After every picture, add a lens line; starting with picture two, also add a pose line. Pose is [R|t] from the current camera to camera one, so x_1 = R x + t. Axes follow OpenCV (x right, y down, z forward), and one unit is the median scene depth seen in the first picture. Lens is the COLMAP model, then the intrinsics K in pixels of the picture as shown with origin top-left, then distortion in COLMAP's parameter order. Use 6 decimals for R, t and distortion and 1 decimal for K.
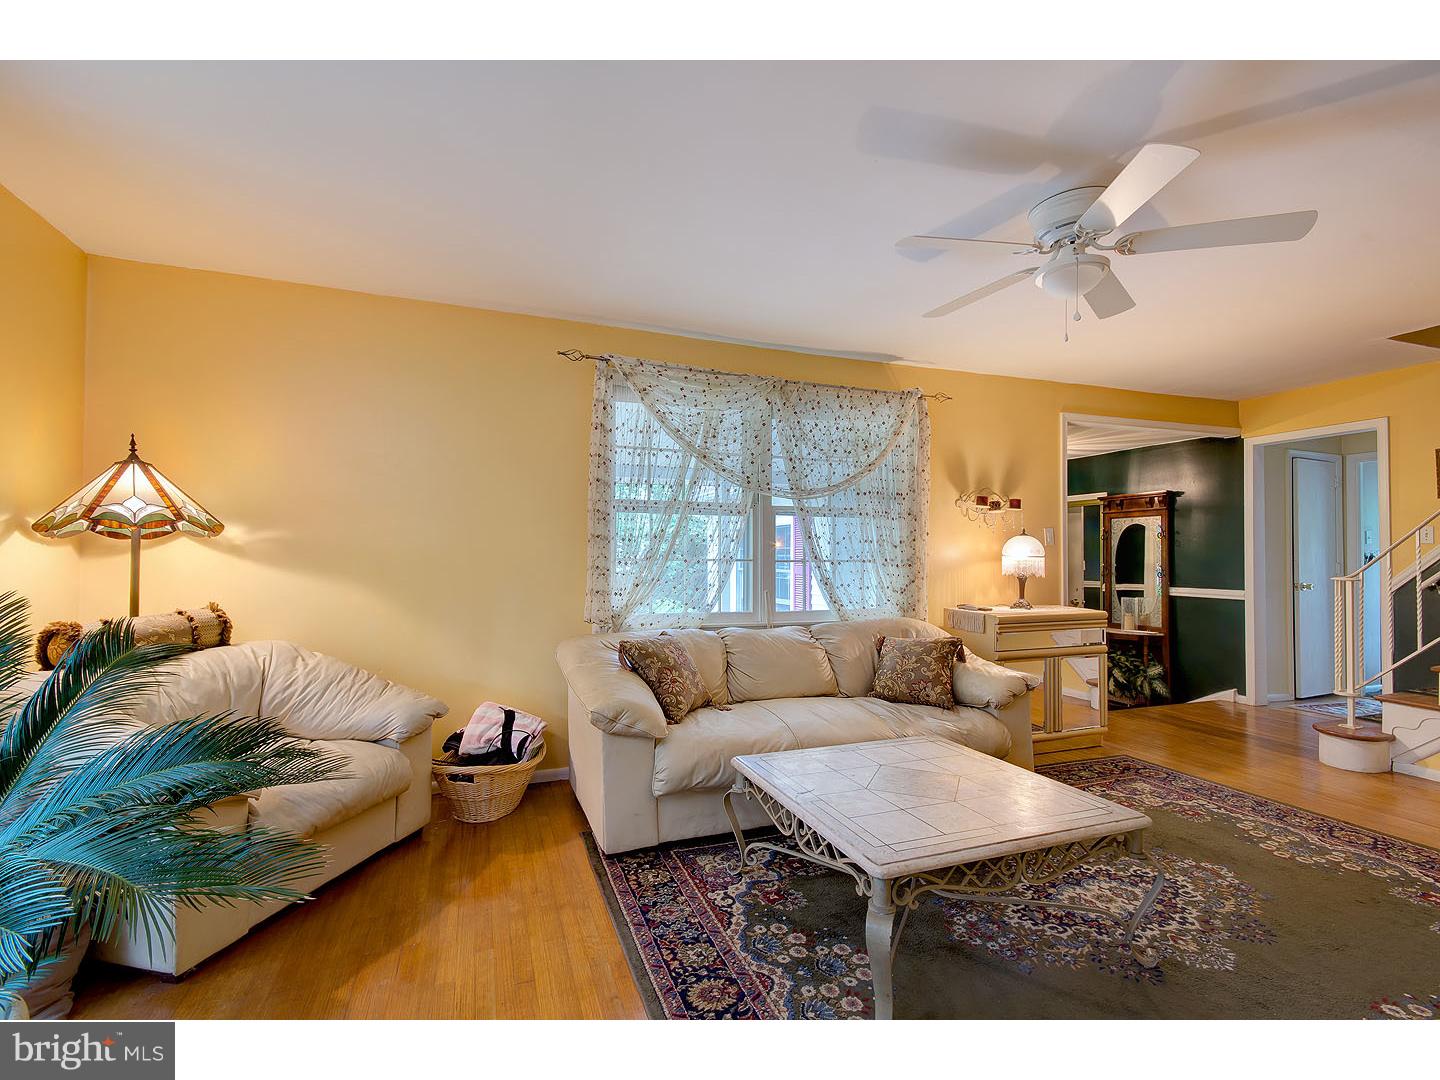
lens RADIAL K [[655.9, 0, 715.6], [0, 655.9, 545.6], [0, 0, 1]] dist [0.016400, -0.000444]
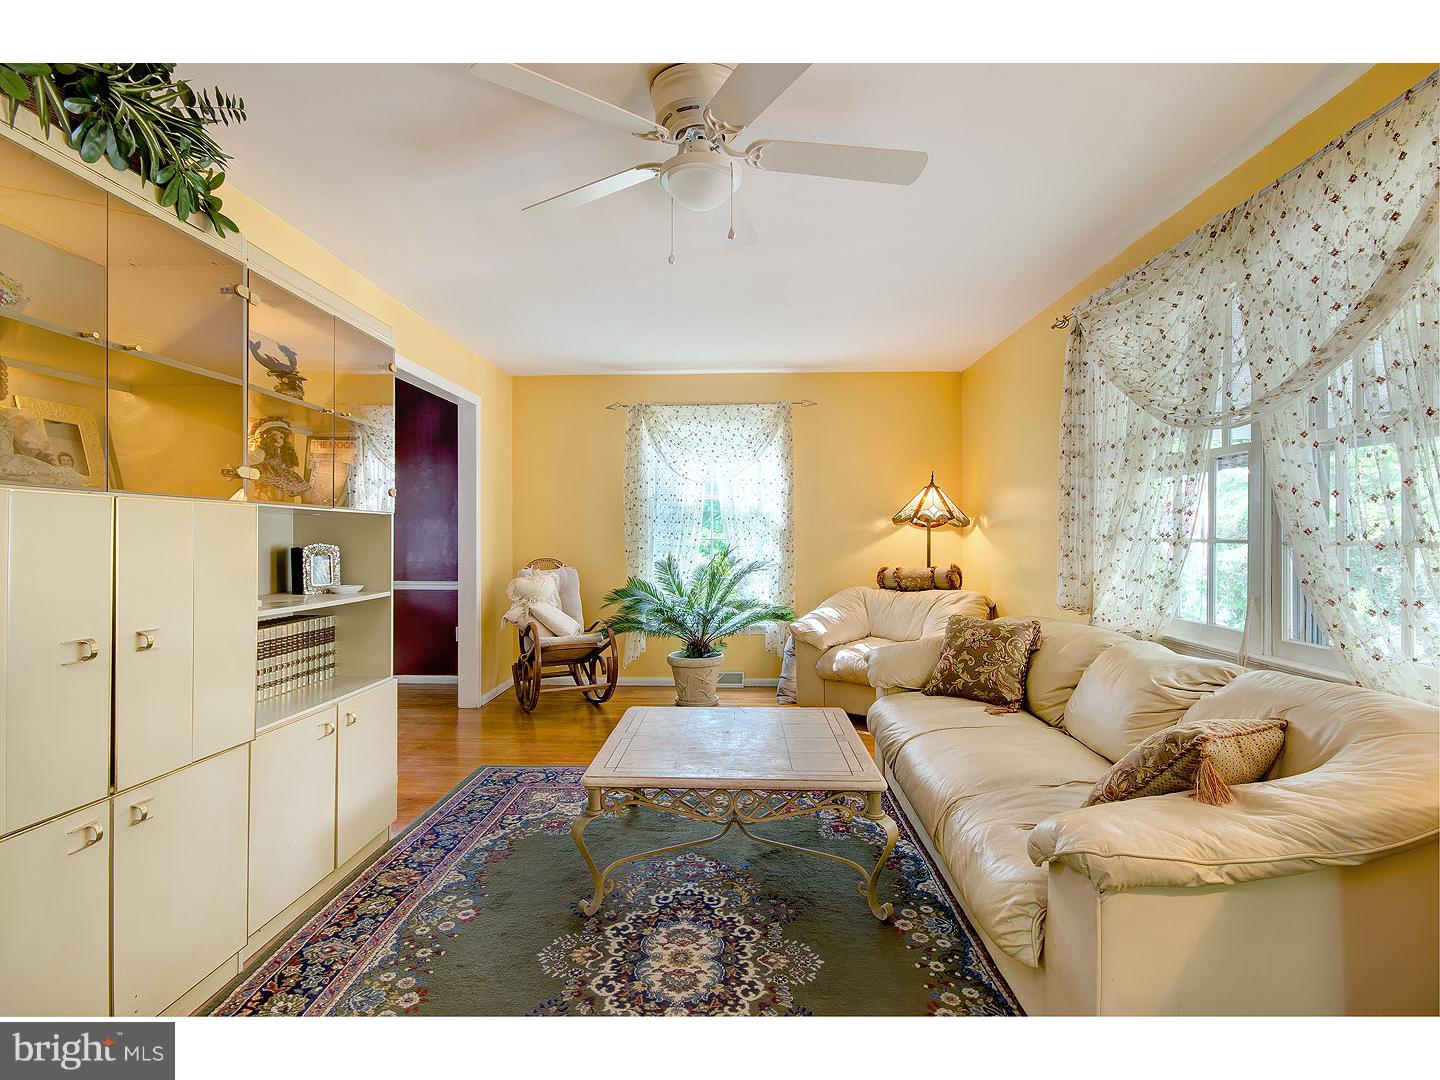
lens RADIAL K [[702.8, 0, 720.0], [0, 702.8, 540.0], [0, 0, 1]] dist [0.000063, -0.000006]
pose [[-0.375969, 0.004109, -0.926623, 1.233941], [0.002040, 0.999991, 0.003606, 0.017472], [0.926630, -0.000534, -0.375974, 1.238870]]
